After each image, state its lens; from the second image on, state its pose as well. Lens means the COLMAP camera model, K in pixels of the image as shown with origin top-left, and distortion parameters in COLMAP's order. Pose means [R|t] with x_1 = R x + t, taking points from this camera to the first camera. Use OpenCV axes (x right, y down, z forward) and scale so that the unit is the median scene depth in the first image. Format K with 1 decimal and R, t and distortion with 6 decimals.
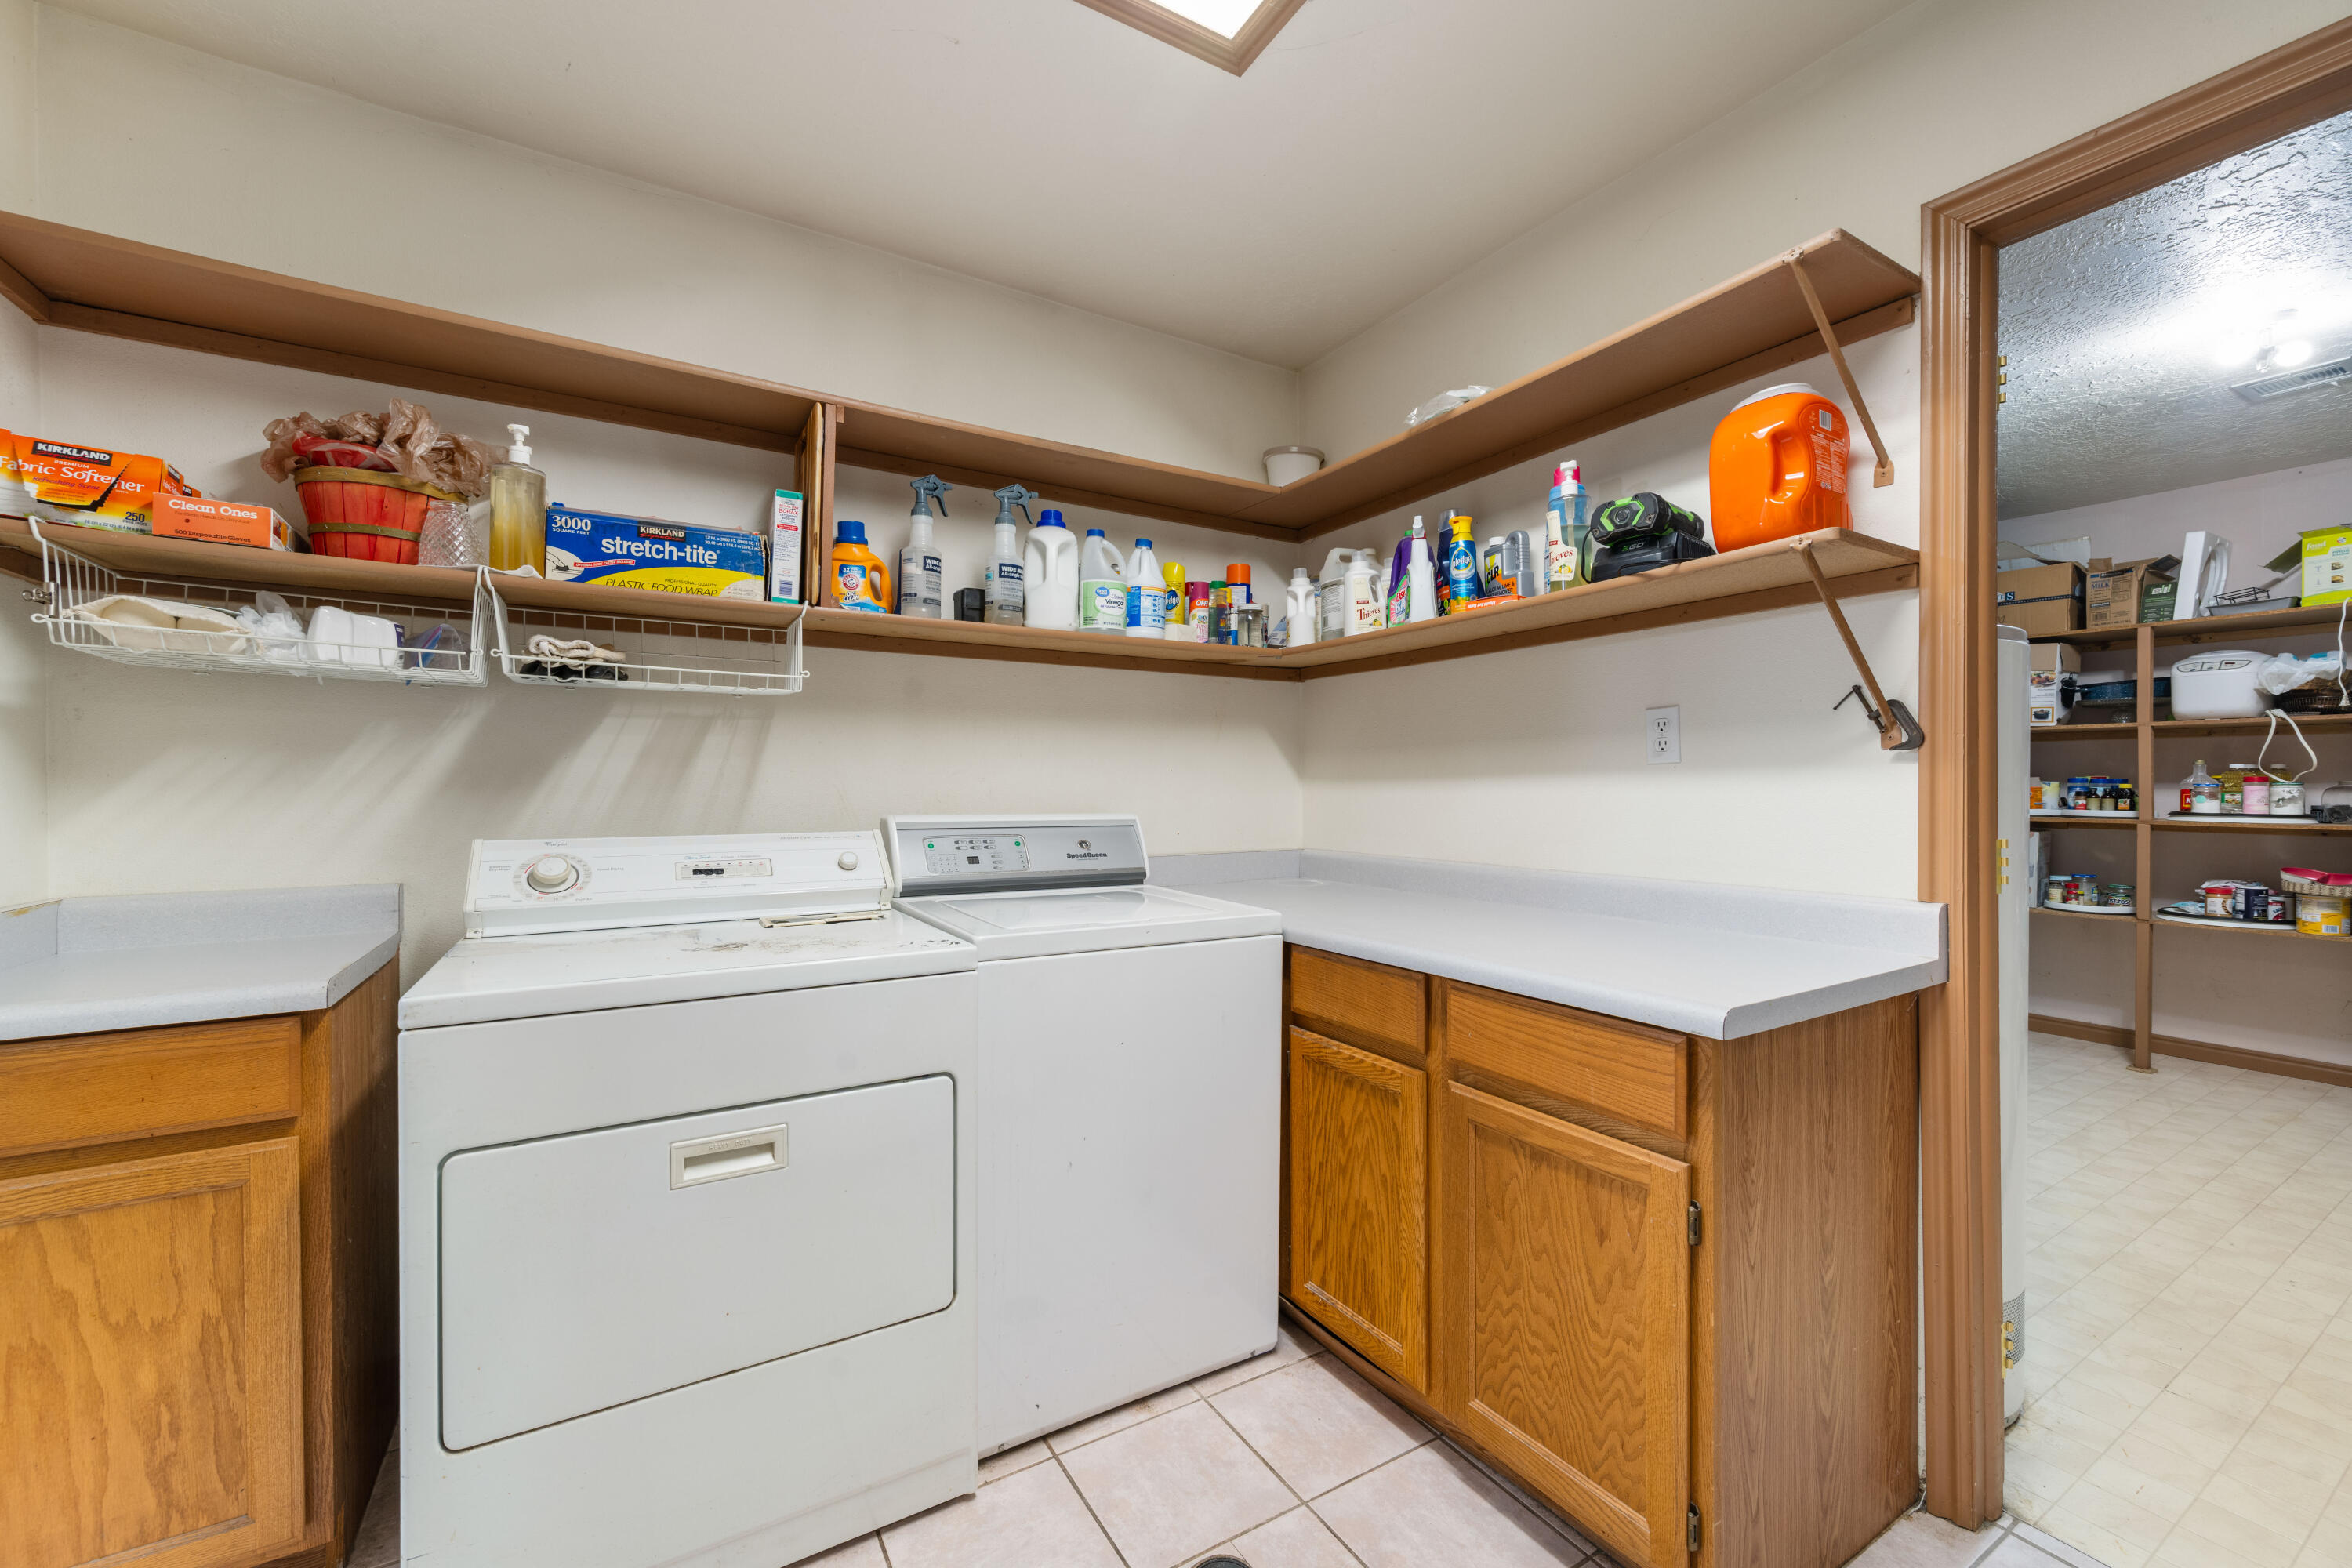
lens RADIAL K [[931.7, 0, 1177.8], [0, 931.7, 793.4], [0, 0, 1]] dist [-0.000225, 0.000147]
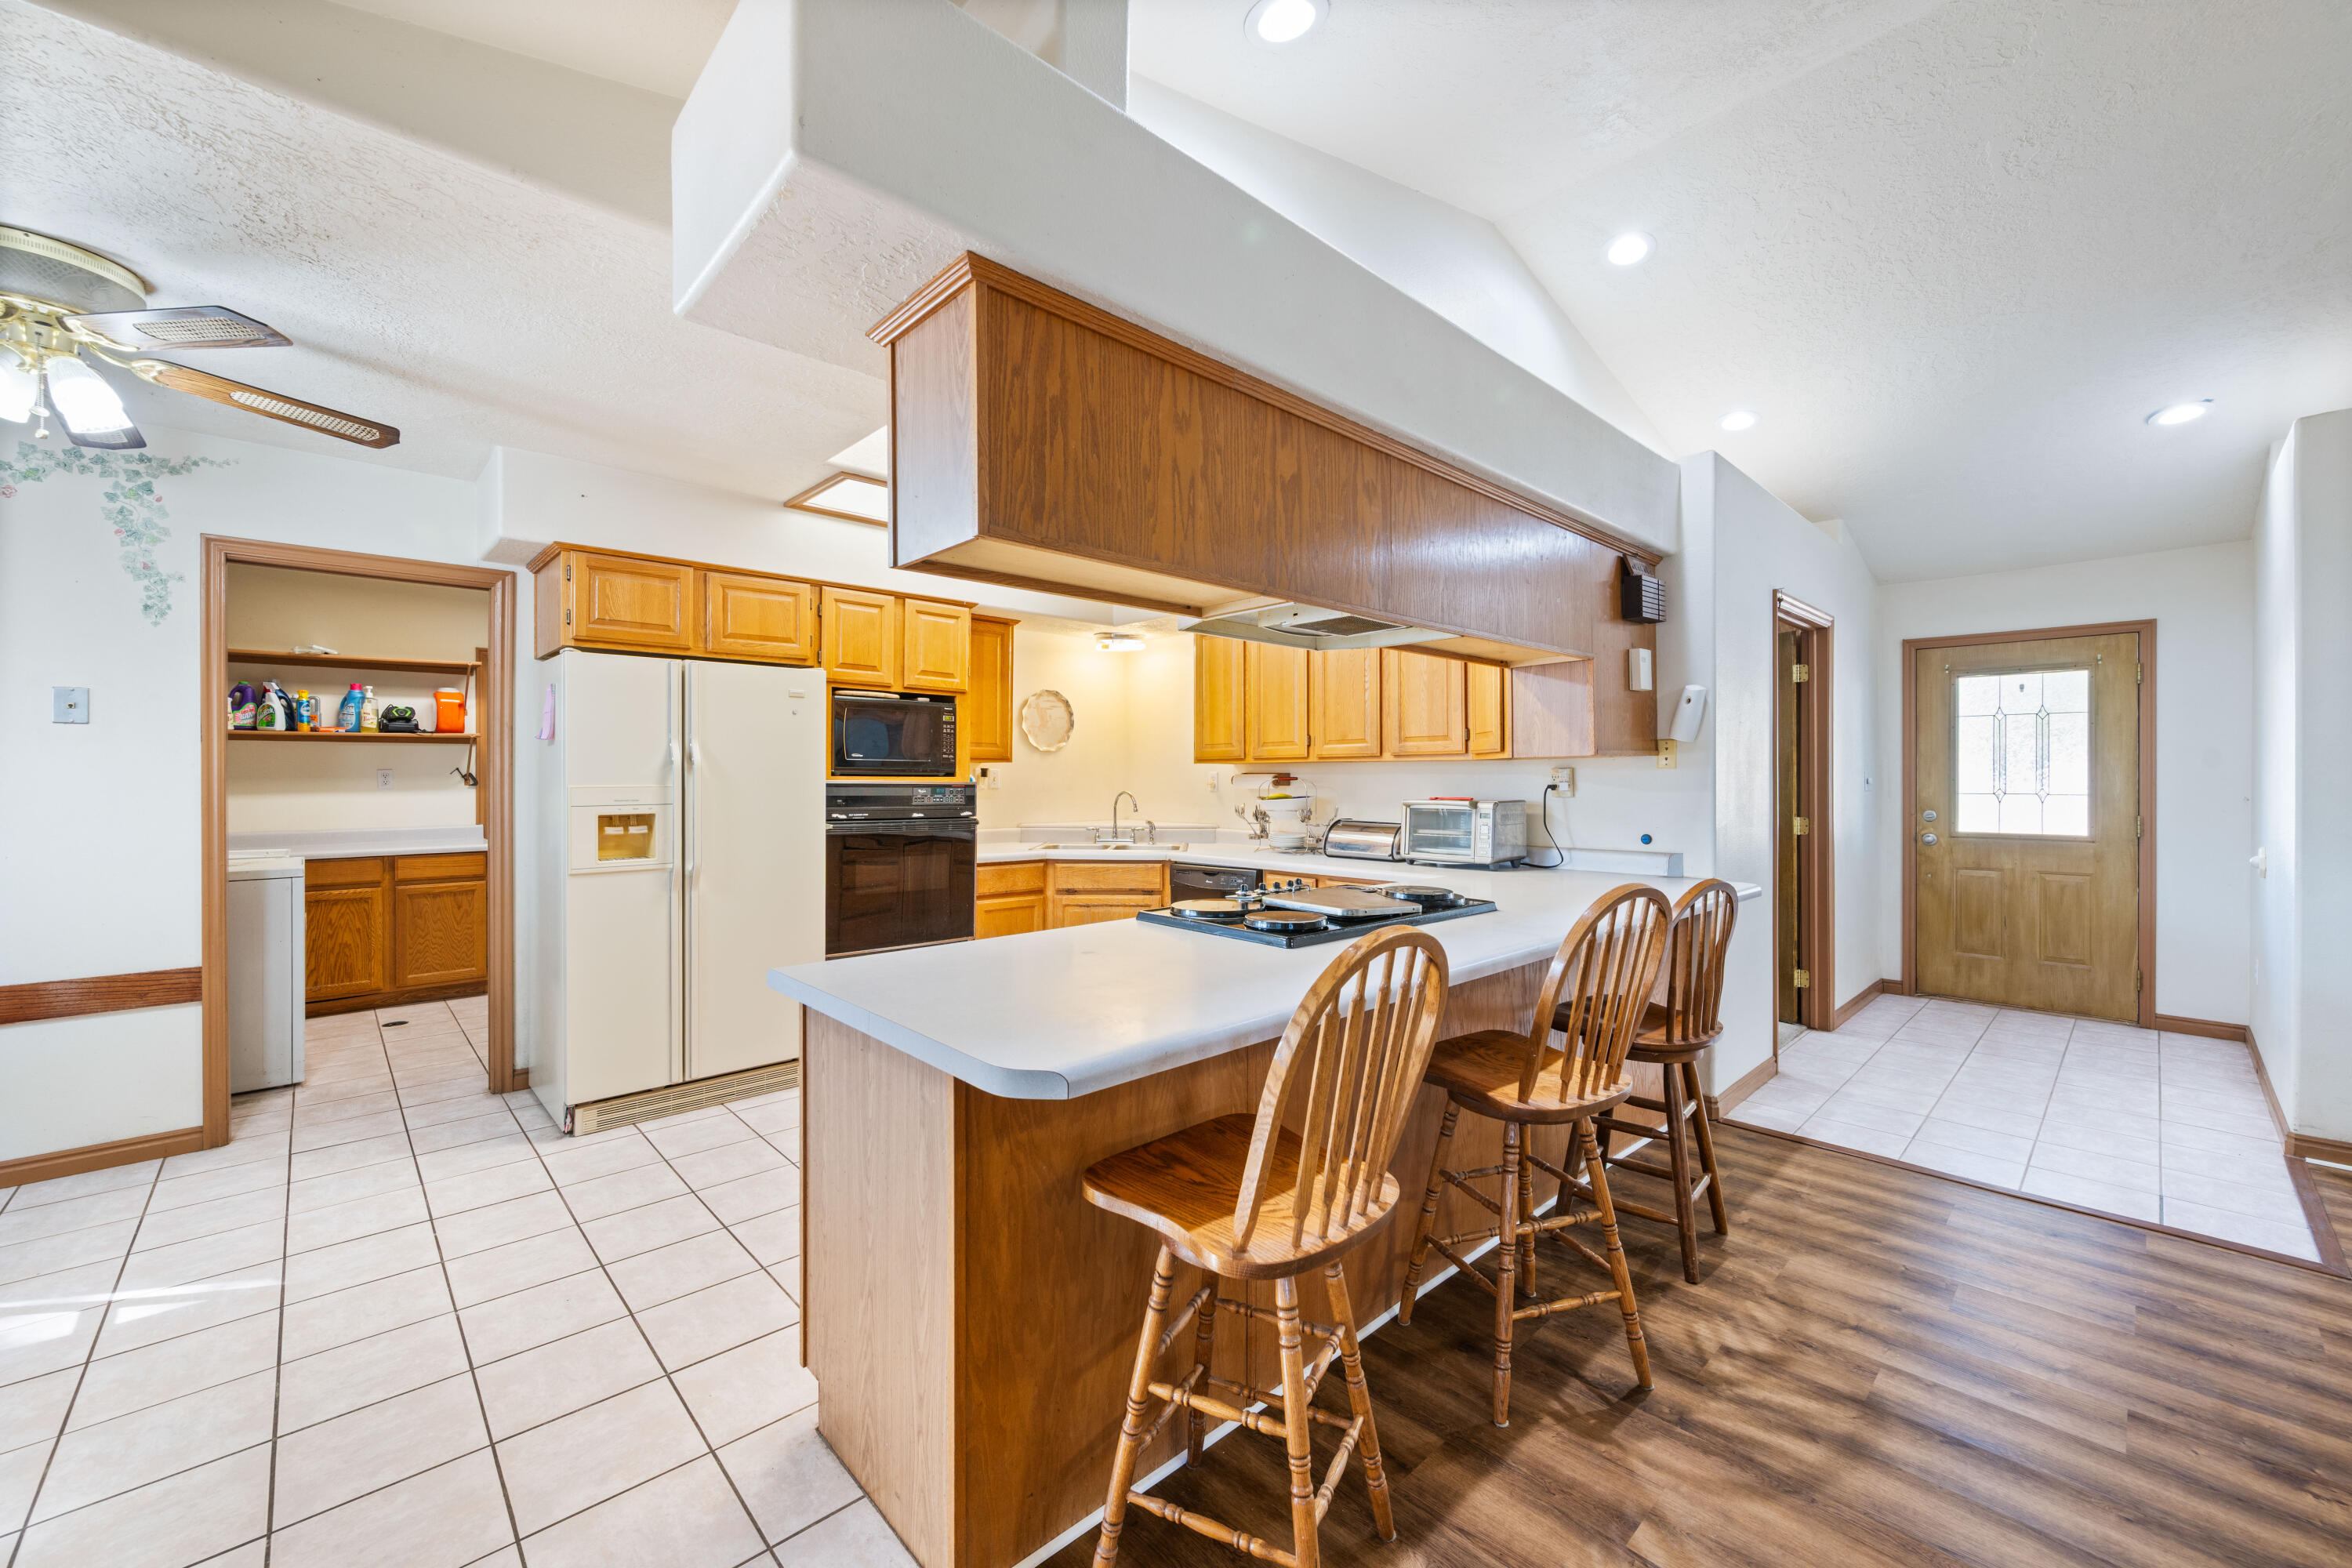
lens RADIAL K [[931.7, 0, 1170.7], [0, 931.7, 777.8], [0, 0, 1]] dist [-0.000225, 0.000147]
pose [[-0.207979, 0.000330, 0.978133, -4.303514], [0.009092, 0.999957, 0.001596, -0.071768], [-0.978091, 0.009225, -0.207973, -1.234837]]
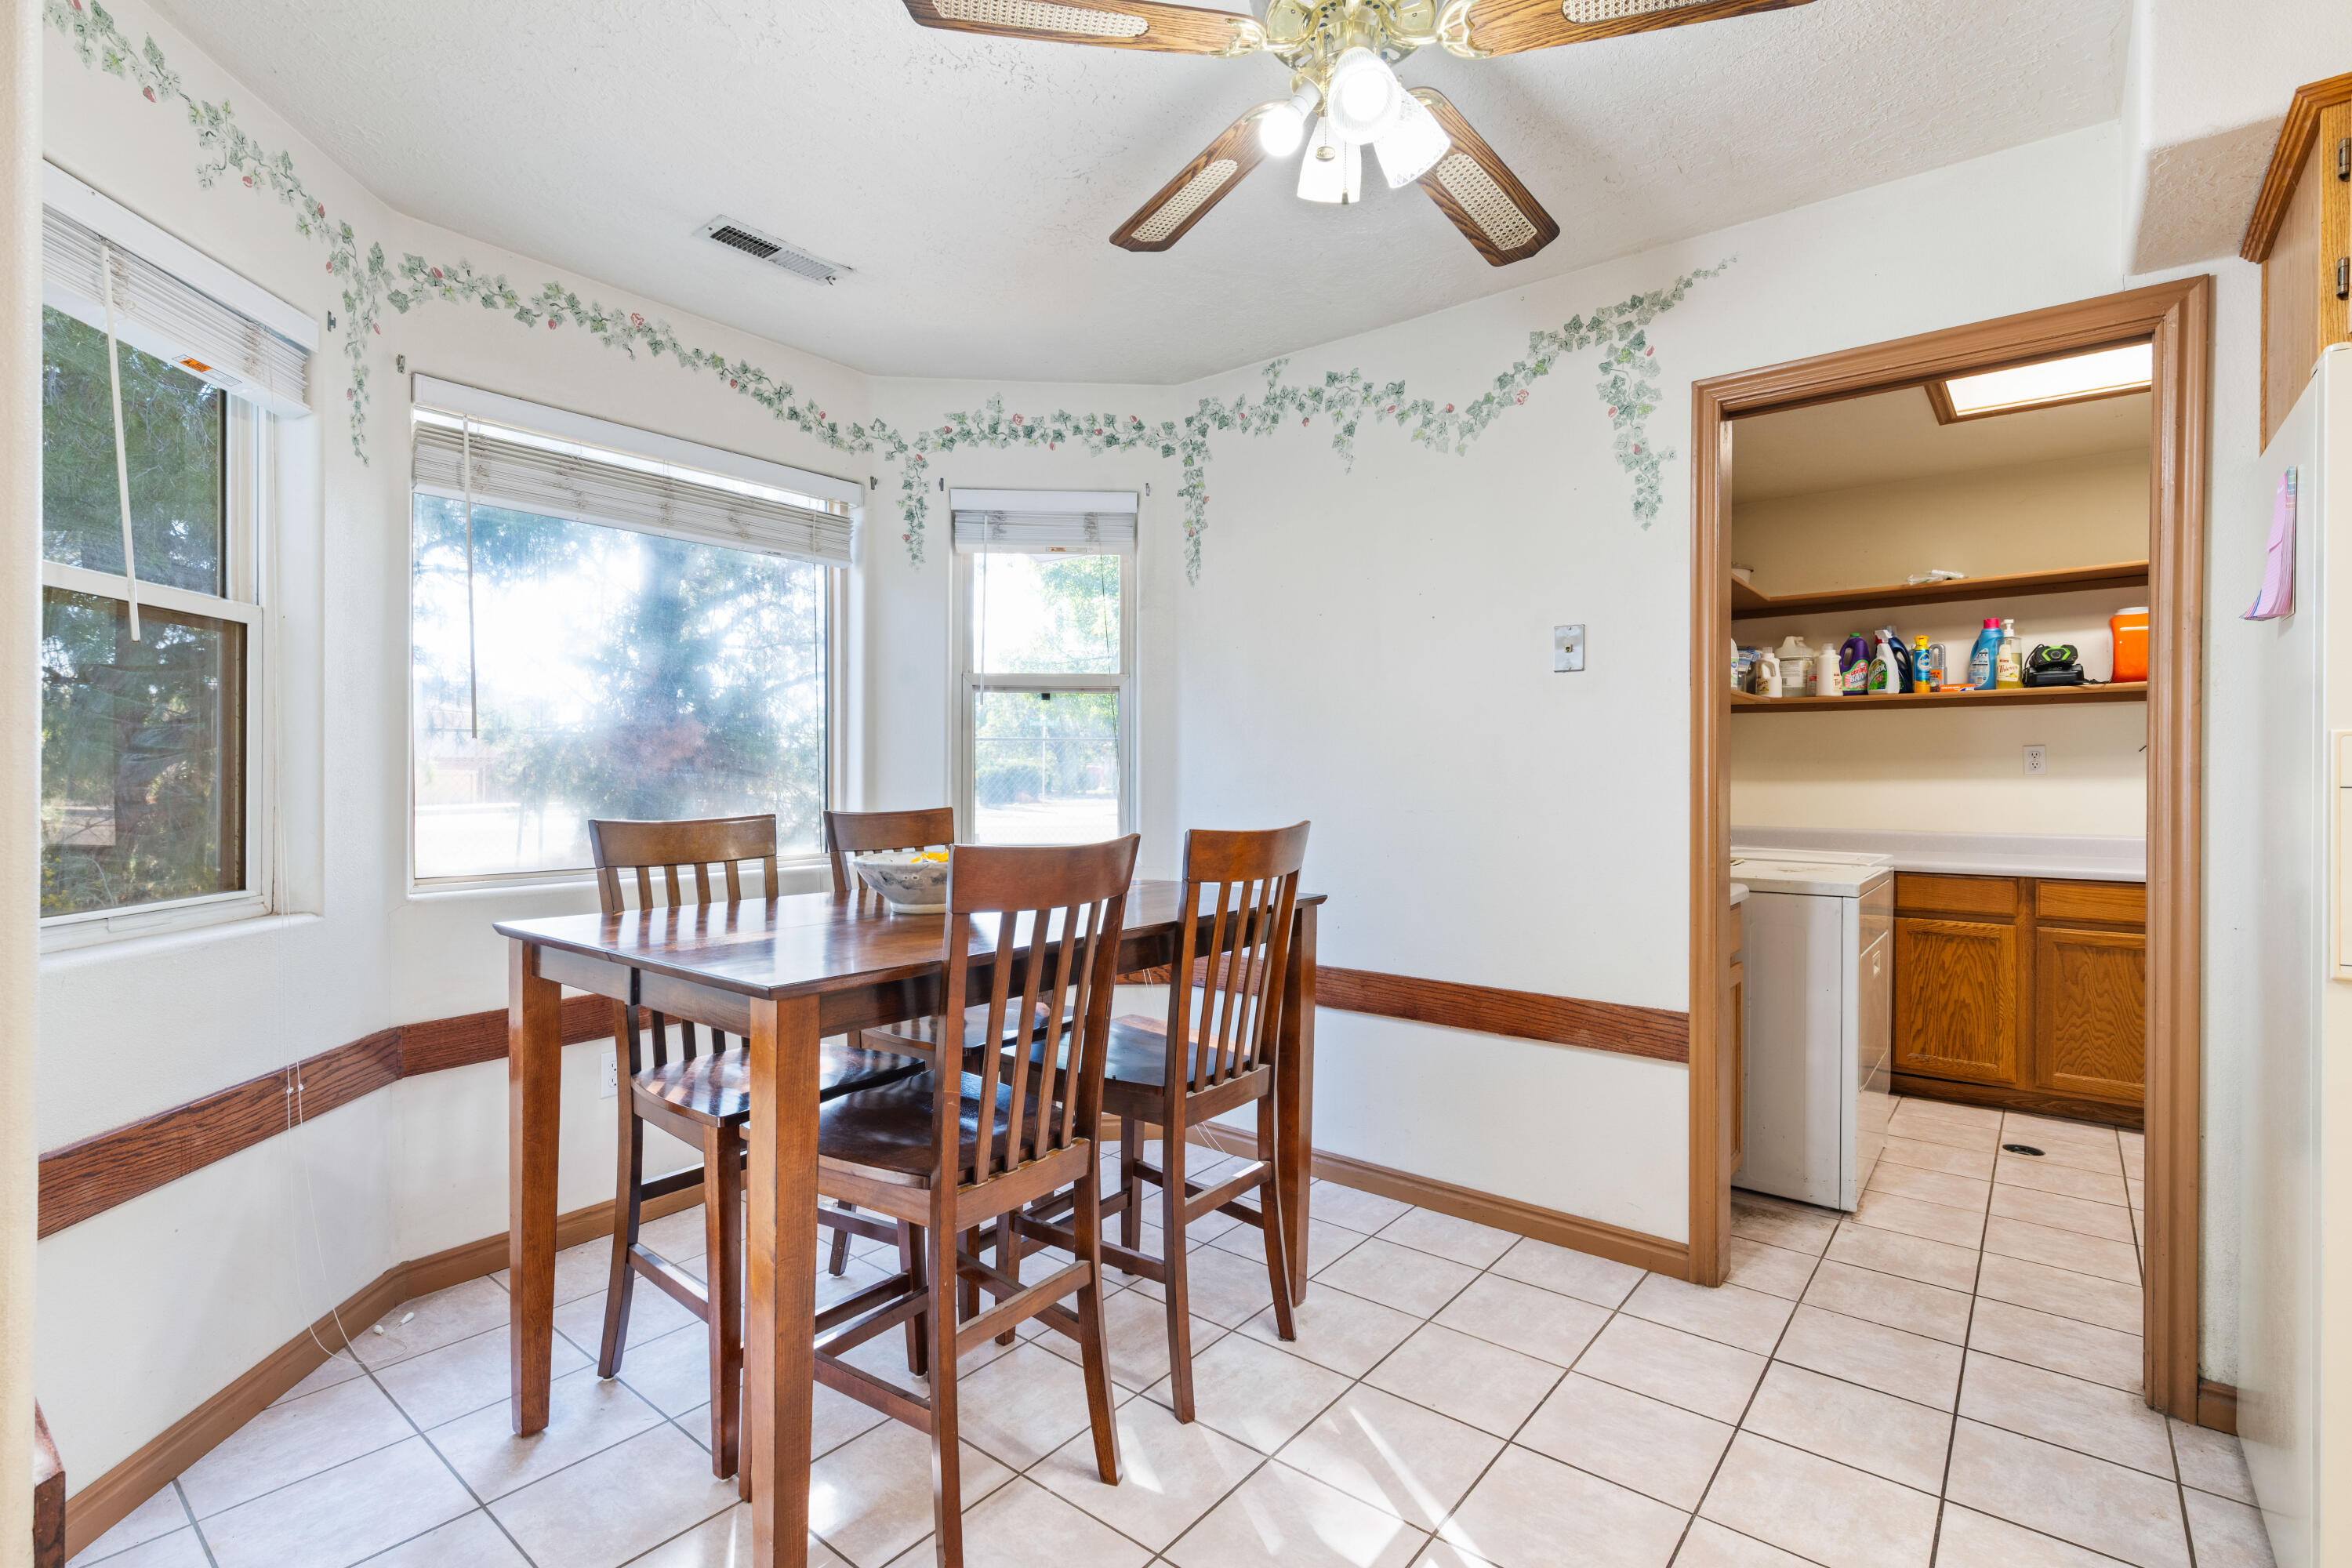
lens RADIAL K [[1081.6, 0, 1197.1], [0, 1081.6, 776.7], [0, 0, 1]] dist [0.004588, 0.000225]
pose [[0.934529, 0.007675, 0.355805, -2.866559], [-0.005084, 0.999953, -0.008219, 0.000503], [-0.355852, 0.005872, 0.934524, -0.748624]]
